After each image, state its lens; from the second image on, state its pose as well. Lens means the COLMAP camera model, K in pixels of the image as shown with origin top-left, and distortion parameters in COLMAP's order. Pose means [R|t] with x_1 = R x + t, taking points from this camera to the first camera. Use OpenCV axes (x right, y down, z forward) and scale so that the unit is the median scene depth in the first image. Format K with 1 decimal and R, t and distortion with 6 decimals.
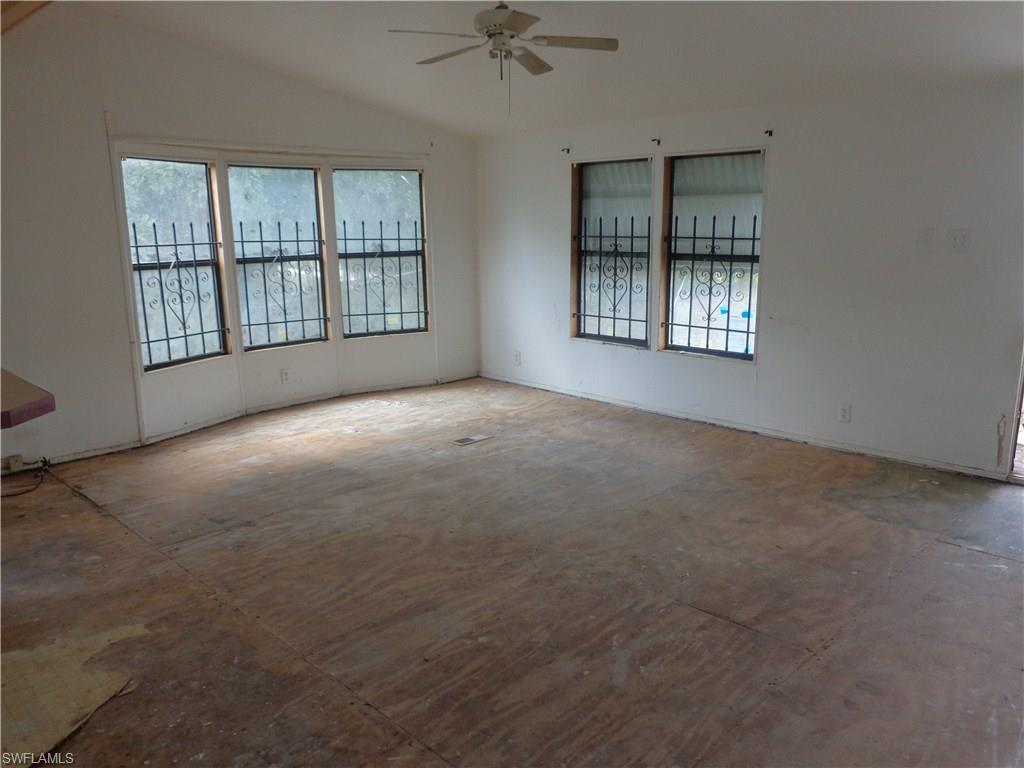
lens RADIAL K [[754.4, 0, 518.3], [0, 754.4, 384.3], [0, 0, 1]] dist [-0.008836, 0.006694]
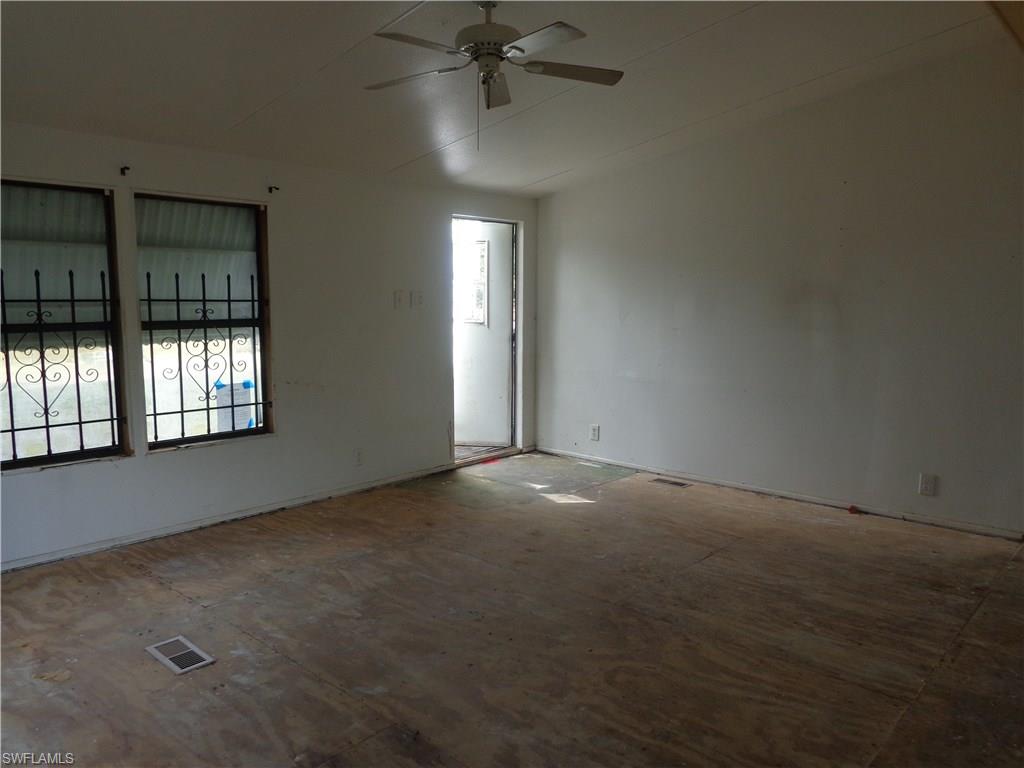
lens RADIAL K [[754.4, 0, 518.0], [0, 754.4, 384.0], [0, 0, 1]] dist [-0.008836, 0.006694]
pose [[-0.041046, -0.116598, 0.992331, -0.630727], [0.201656, 0.971763, 0.122522, -0.147314], [-0.978596, 0.205139, -0.016374, 0.749625]]
